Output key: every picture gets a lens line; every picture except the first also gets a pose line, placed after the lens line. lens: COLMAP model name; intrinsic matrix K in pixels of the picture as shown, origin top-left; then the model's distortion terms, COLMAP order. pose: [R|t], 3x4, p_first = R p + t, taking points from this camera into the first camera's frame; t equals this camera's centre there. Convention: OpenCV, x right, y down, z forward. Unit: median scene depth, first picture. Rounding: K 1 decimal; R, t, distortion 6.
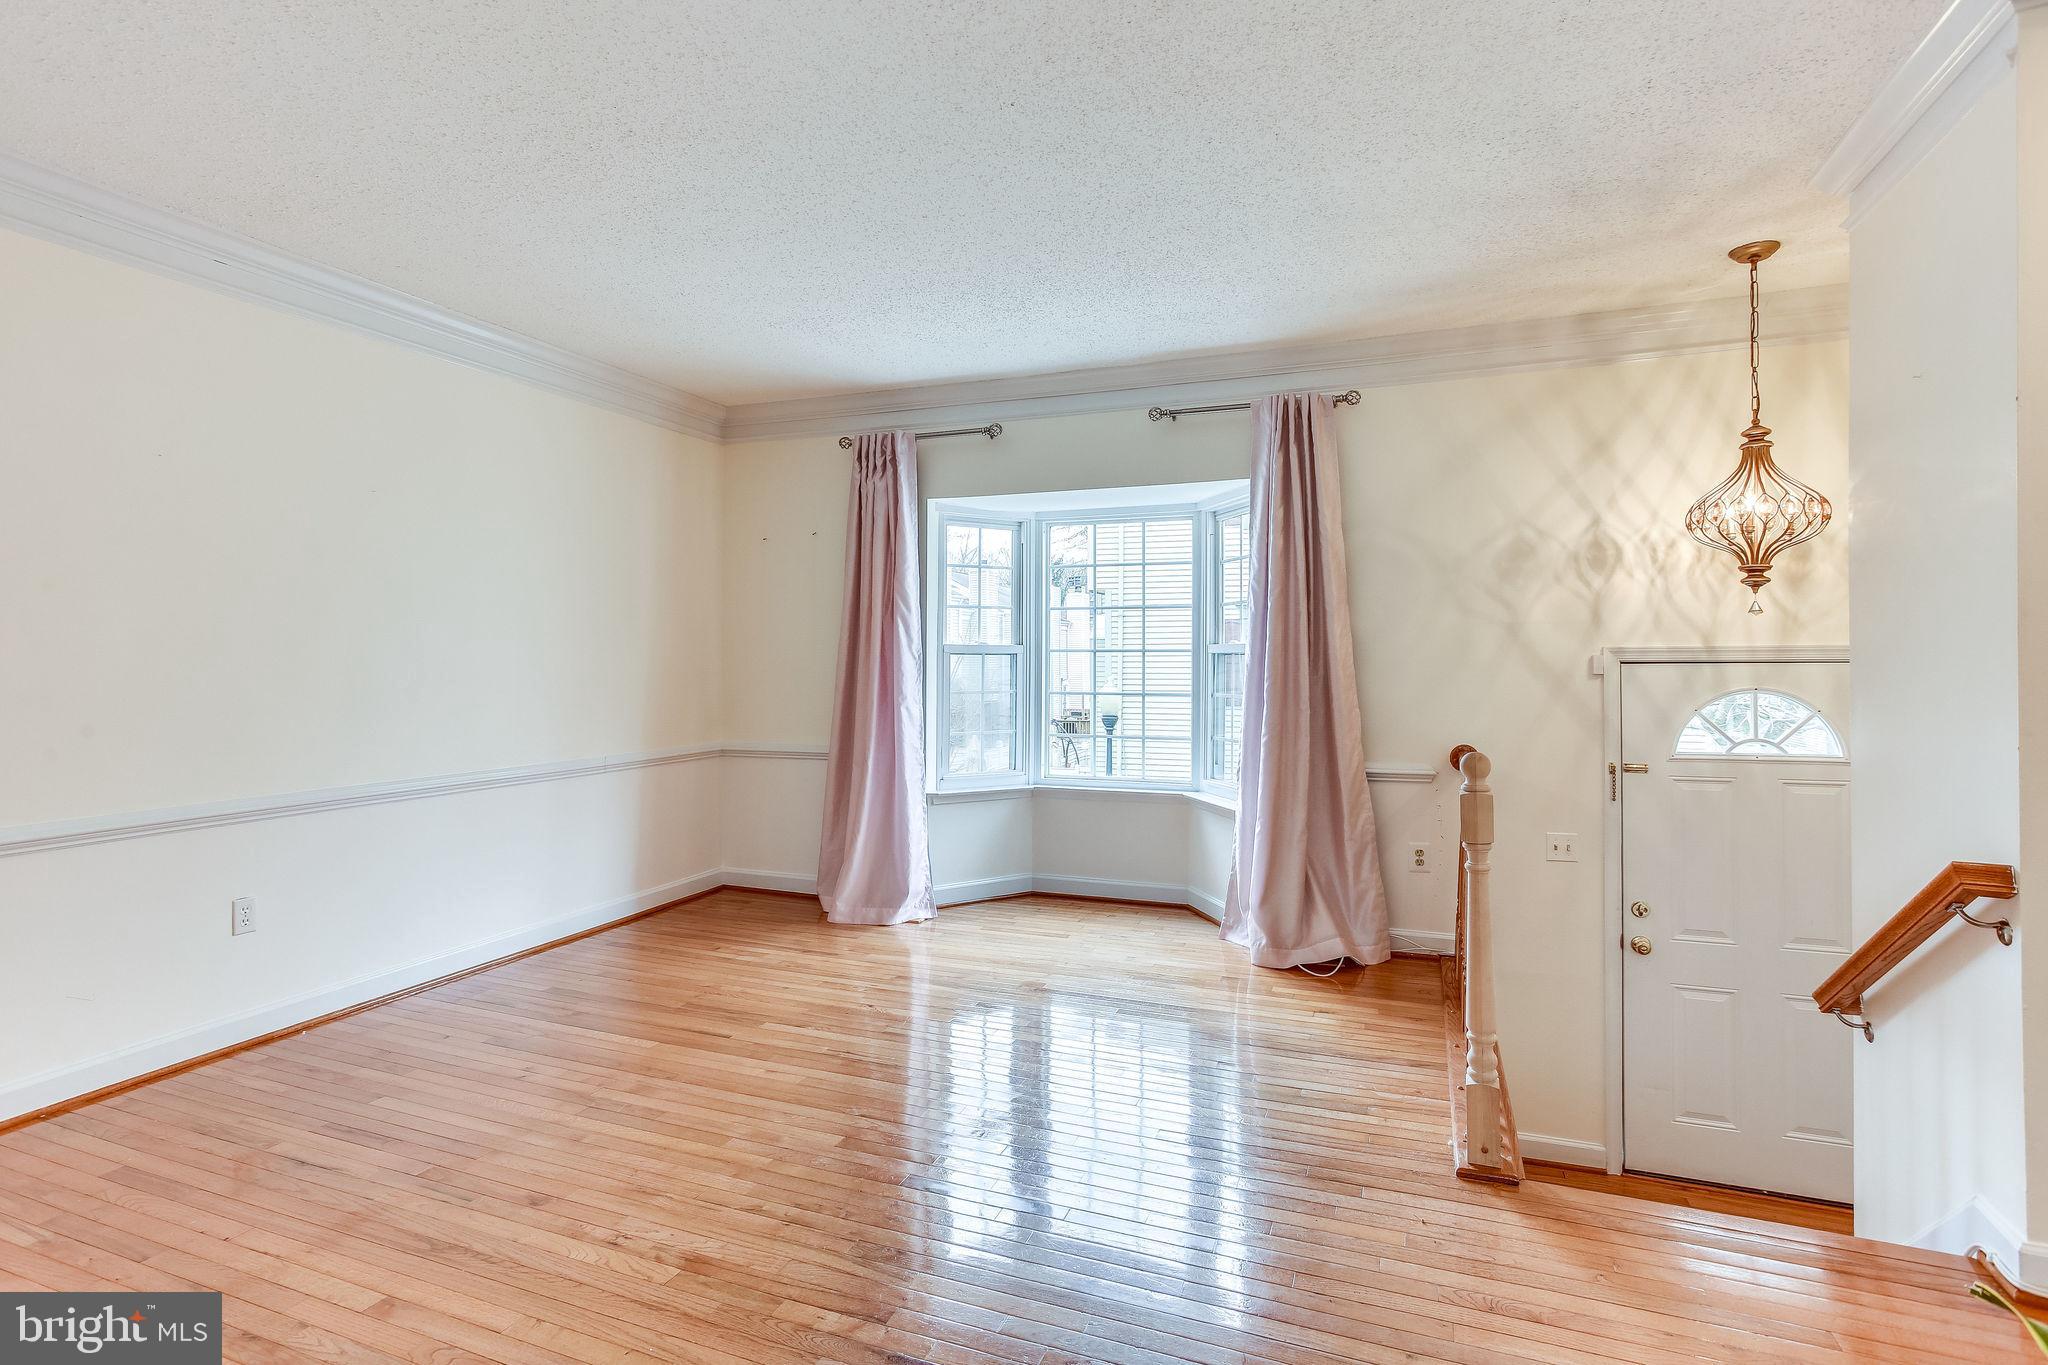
lens RADIAL K [[1002.8, 0, 1020.0], [0, 1002.8, 651.2], [0, 0, 1]] dist [-0.043826, 0.025125]
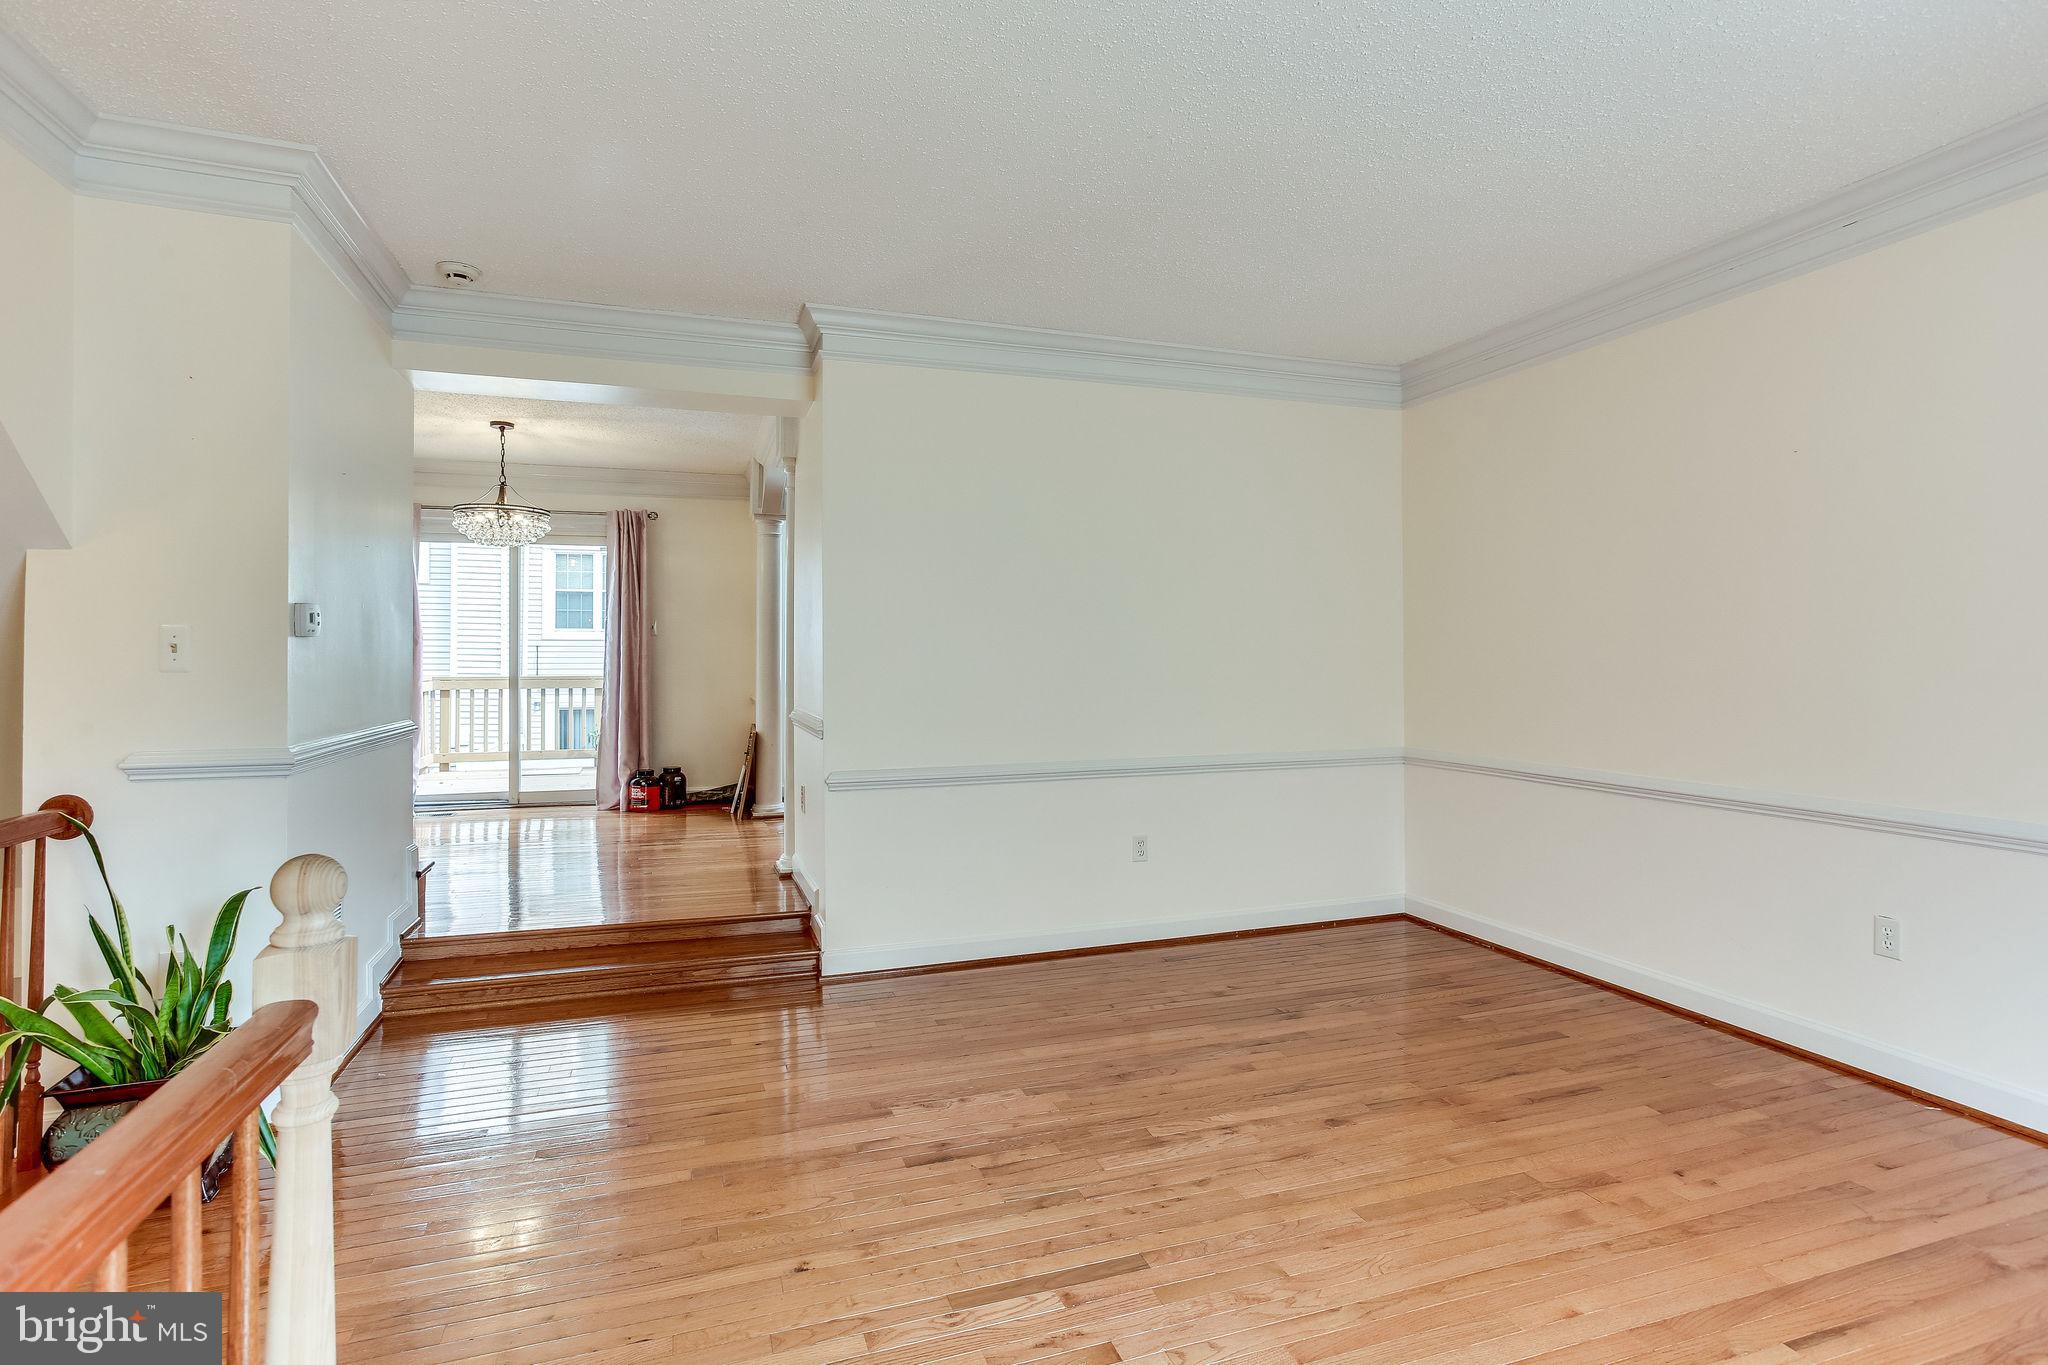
lens RADIAL K [[1008.3, 0, 1018.9], [0, 1008.3, 656.3], [0, 0, 1]] dist [-0.040679, 0.024689]
pose [[-0.765958, 0.002068, -0.642887, 0.309163], [0.010426, 0.999903, -0.009205, 0.013293], [0.642806, -0.013754, -0.765905, 0.954880]]
